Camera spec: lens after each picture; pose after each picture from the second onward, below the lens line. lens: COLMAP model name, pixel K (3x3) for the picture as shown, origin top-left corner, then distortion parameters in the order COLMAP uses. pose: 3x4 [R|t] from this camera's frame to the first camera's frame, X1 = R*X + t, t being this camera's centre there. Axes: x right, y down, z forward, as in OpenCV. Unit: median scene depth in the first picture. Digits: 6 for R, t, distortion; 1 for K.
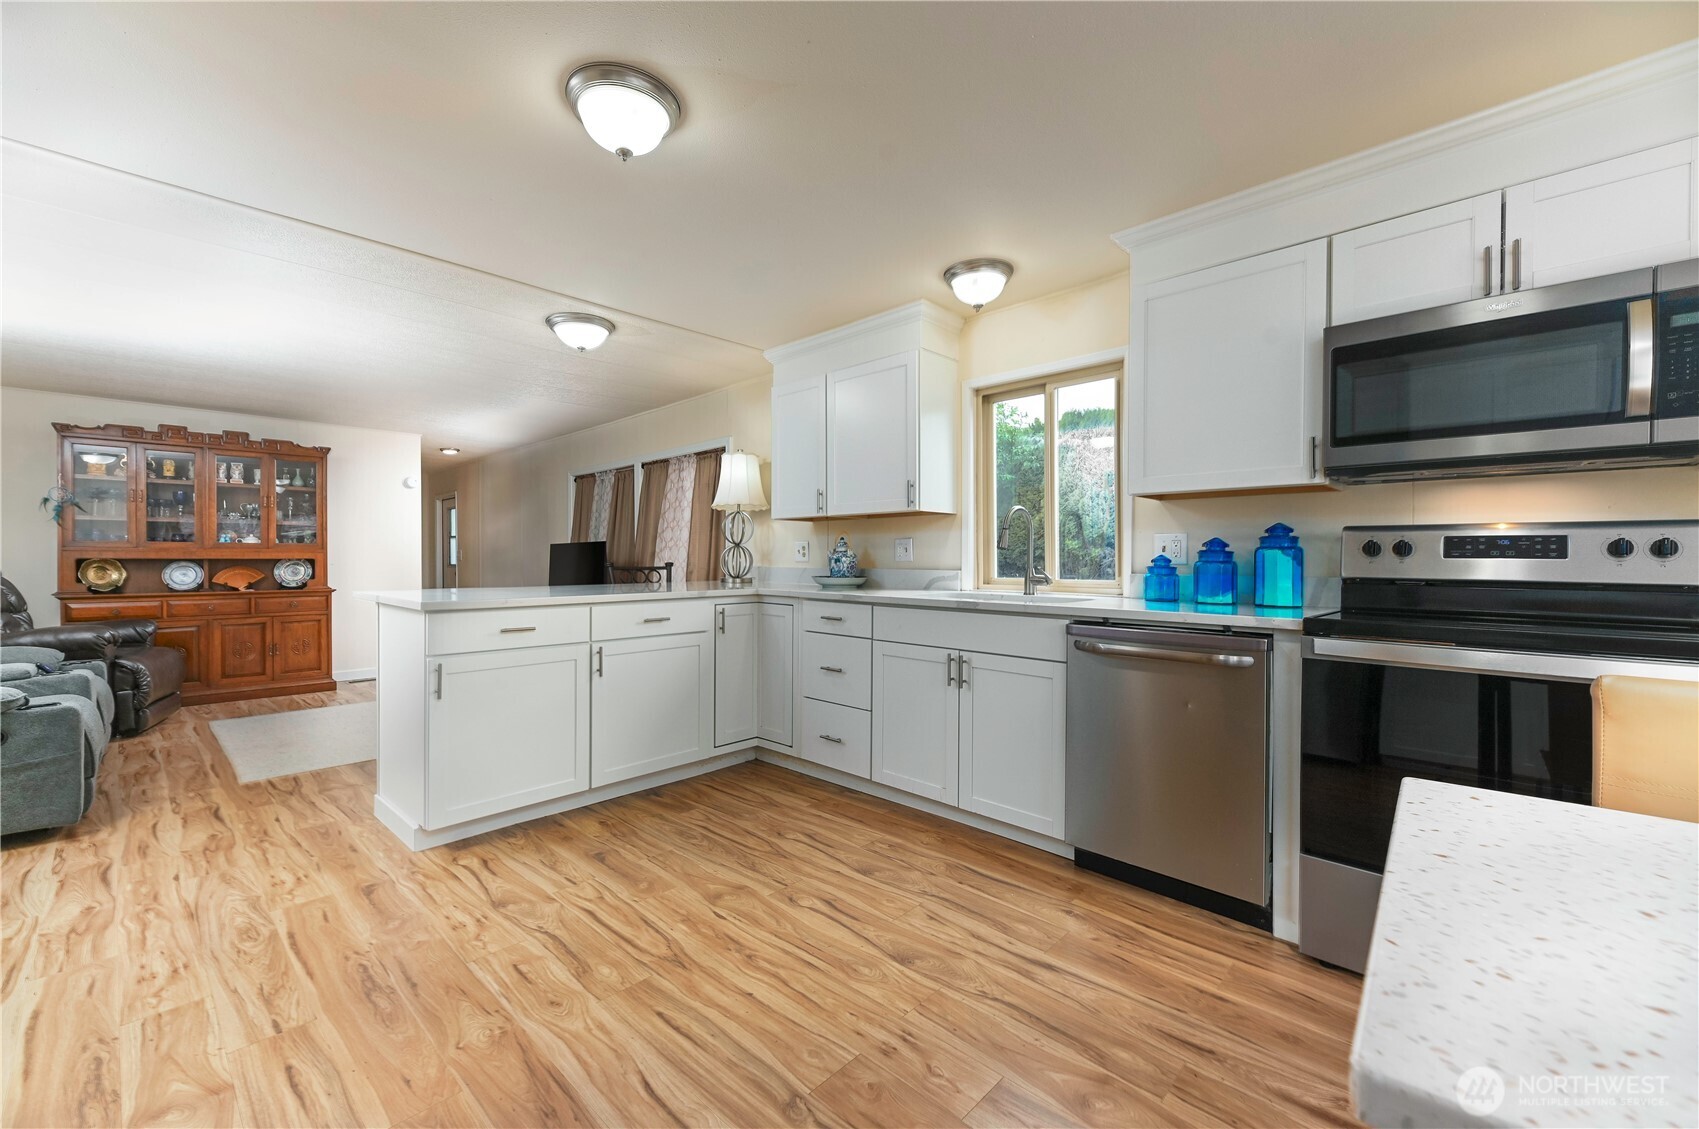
lens RADIAL K [[690.2, 0, 862.2], [0, 690.2, 561.6], [0, 0, 1]] dist [0.007671, -0.000176]
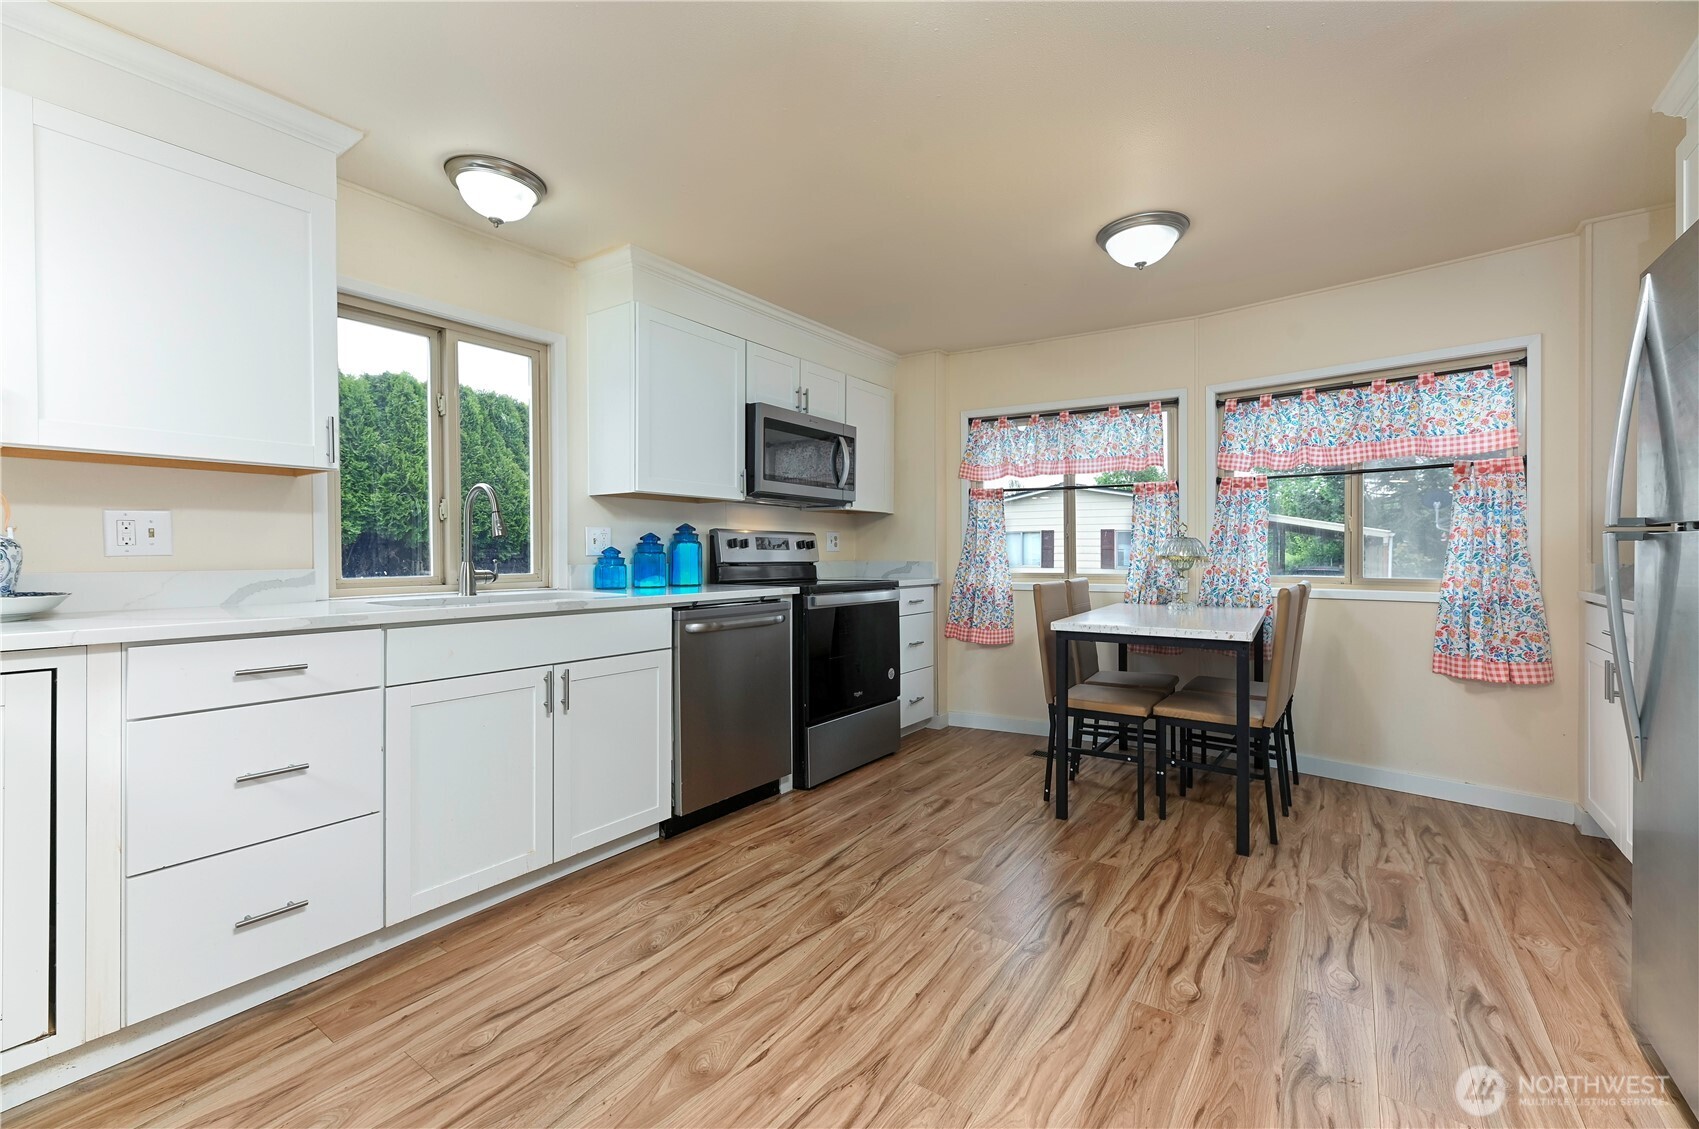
lens RADIAL K [[690.2, 0, 862.2], [0, 690.2, 561.6], [0, 0, 1]] dist [0.007671, -0.000176]
pose [[-0.135969, -0.016907, 0.990569, -0.948672], [0.007518, 0.999808, 0.018096, -0.003968], [-0.990685, 0.009907, -0.135815, 1.029975]]
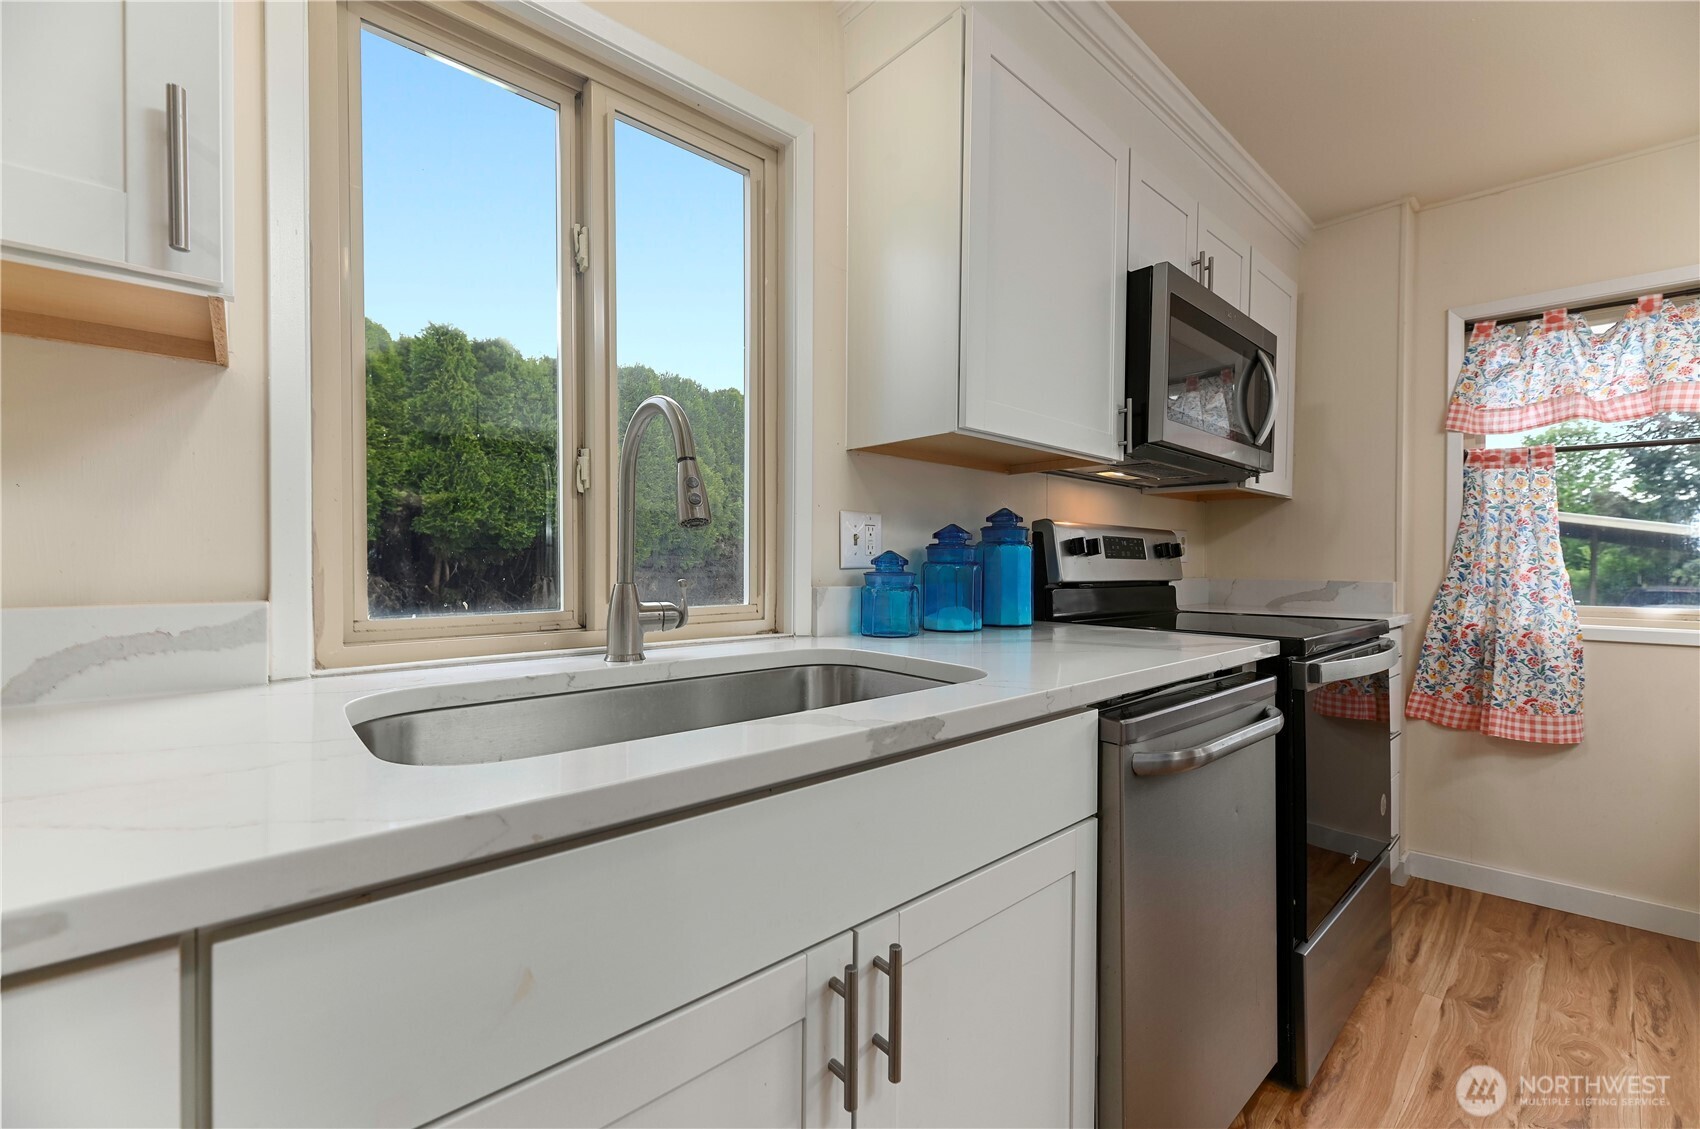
lens RADIAL K [[673.8, 0, 829.9], [0, 673.8, 562.7], [0, 0, 1]] dist [-0.000197, -0.000116]
pose [[0.124145, -0.005842, 0.992247, -0.134887], [0.000643, 0.999983, 0.005807, -0.004328], [-0.992264, -0.000082, 0.124147, 1.336348]]
